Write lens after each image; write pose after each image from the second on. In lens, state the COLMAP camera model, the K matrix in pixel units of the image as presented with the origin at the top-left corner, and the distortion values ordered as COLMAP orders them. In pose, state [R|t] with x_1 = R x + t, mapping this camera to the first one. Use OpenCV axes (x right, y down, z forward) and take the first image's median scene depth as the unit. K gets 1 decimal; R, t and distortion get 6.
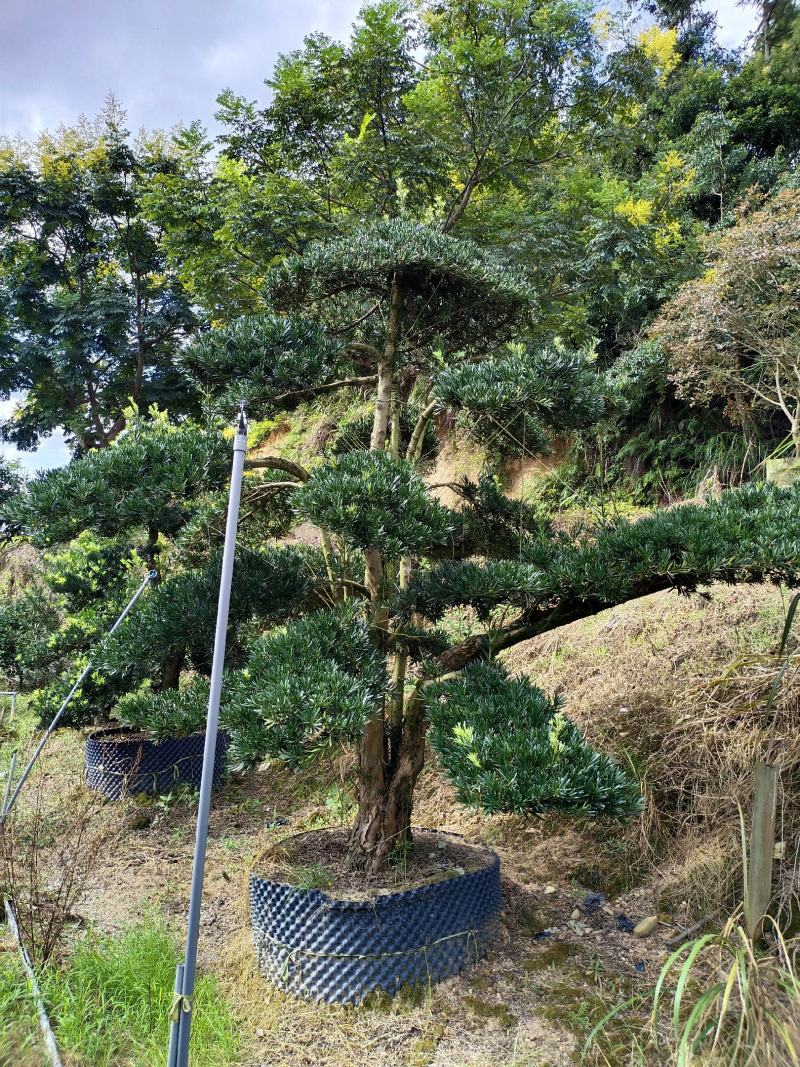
lens RADIAL K [[795.2, 0, 399.6], [0, 795.2, 531.9], [0, 0, 1]] dist [-0.002536, -0.007147]
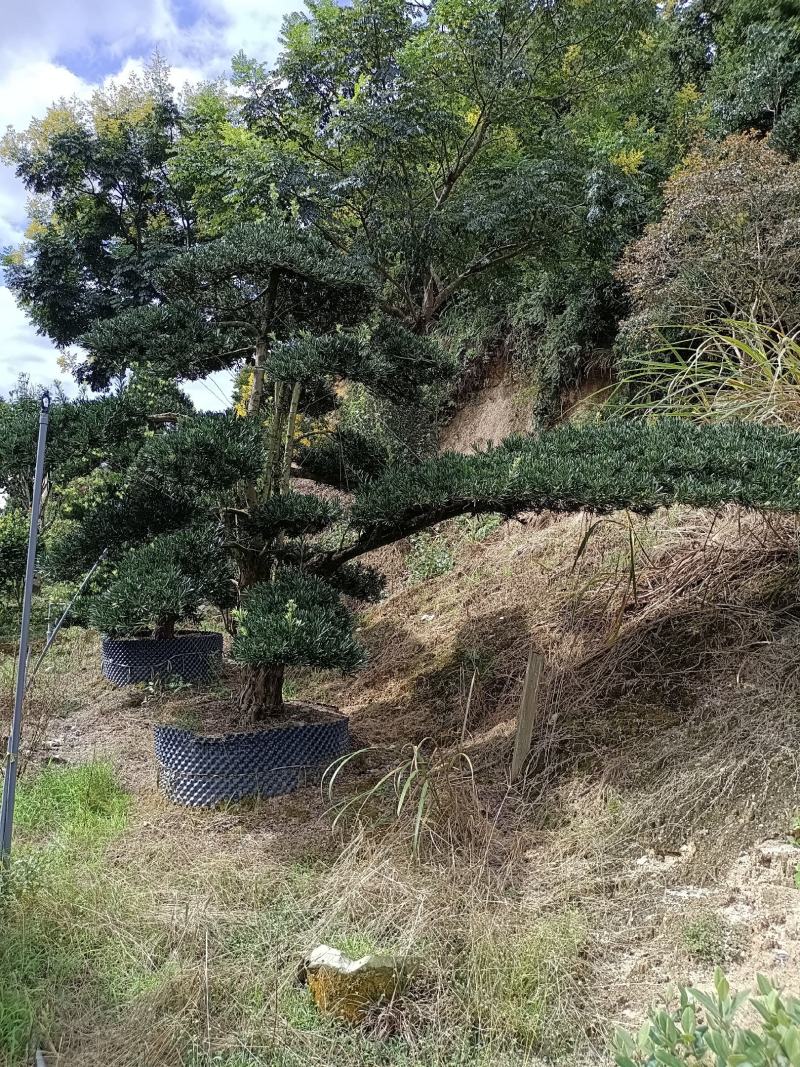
lens RADIAL K [[795.2, 0, 400.6], [0, 795.2, 533.7], [0, 0, 1]] dist [-0.002536, -0.007147]
pose [[0.993227, 0.005653, -0.116050, 0.222799], [0.004621, 0.996103, 0.088072, -0.006839], [0.116095, -0.088011, 0.989331, -0.159178]]
